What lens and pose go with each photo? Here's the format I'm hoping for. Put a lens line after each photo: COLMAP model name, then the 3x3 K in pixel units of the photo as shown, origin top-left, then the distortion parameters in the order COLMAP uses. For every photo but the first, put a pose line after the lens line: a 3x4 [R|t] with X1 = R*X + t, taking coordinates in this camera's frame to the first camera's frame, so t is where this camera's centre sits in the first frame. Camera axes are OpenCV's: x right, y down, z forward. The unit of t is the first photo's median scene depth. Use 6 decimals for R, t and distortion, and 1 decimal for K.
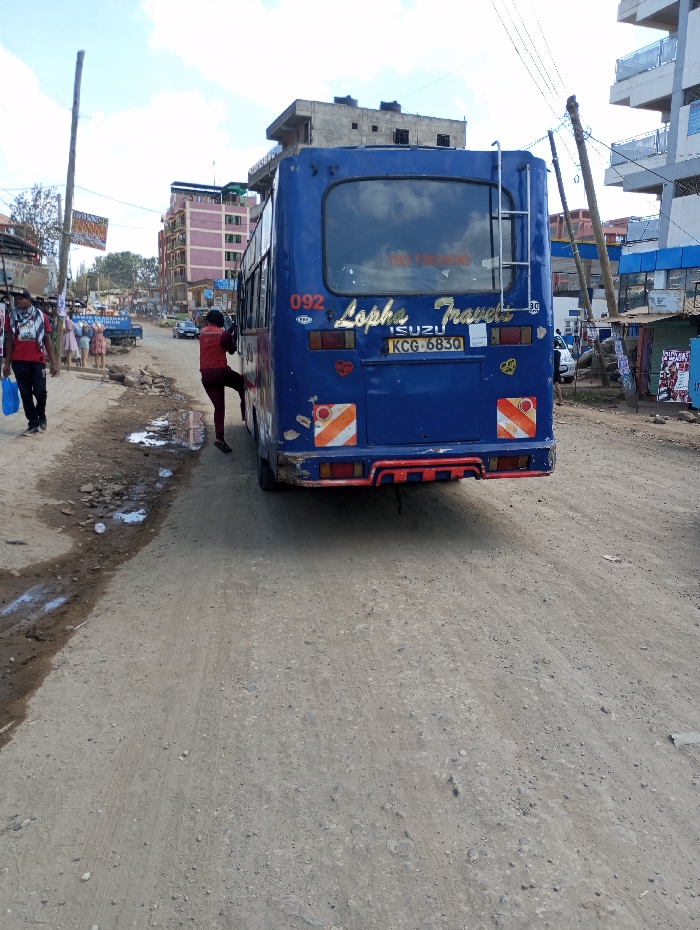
lens RADIAL K [[777.1, 0, 358.3], [0, 777.1, 465.3], [0, 0, 1]] dist [0.068960, -0.078958]
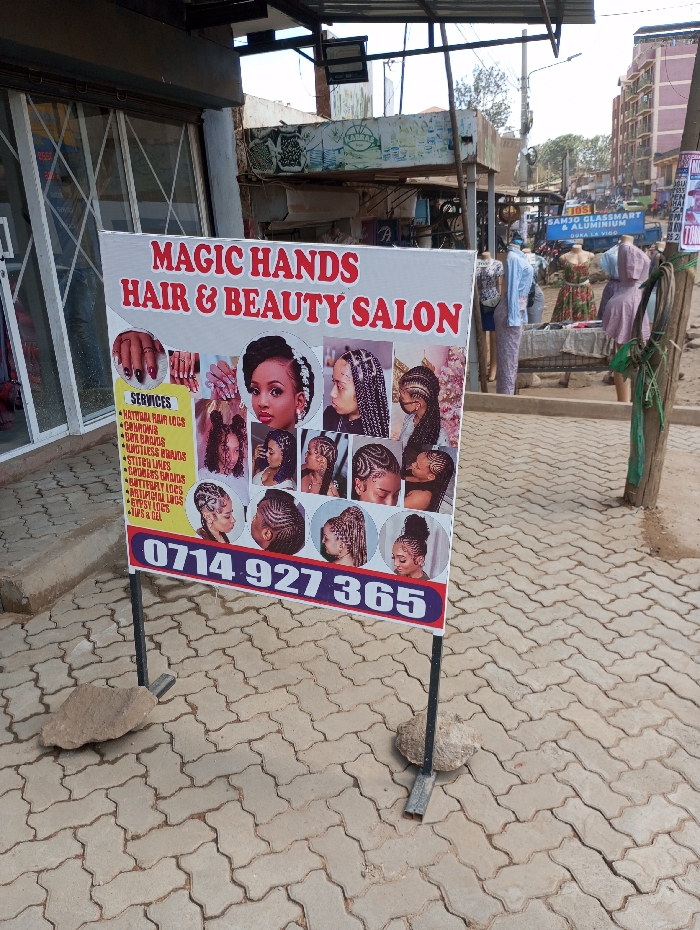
lens RADIAL K [[777.1, 0, 353.1], [0, 777.1, 469.9], [0, 0, 1]] dist [0.068960, -0.078958]
pose [[0.859838, 0.062561, -0.506719, -0.052943], [0.007000, 0.990927, 0.134220, -0.024706], [0.510518, -0.118954, 0.851599, 0.116293]]
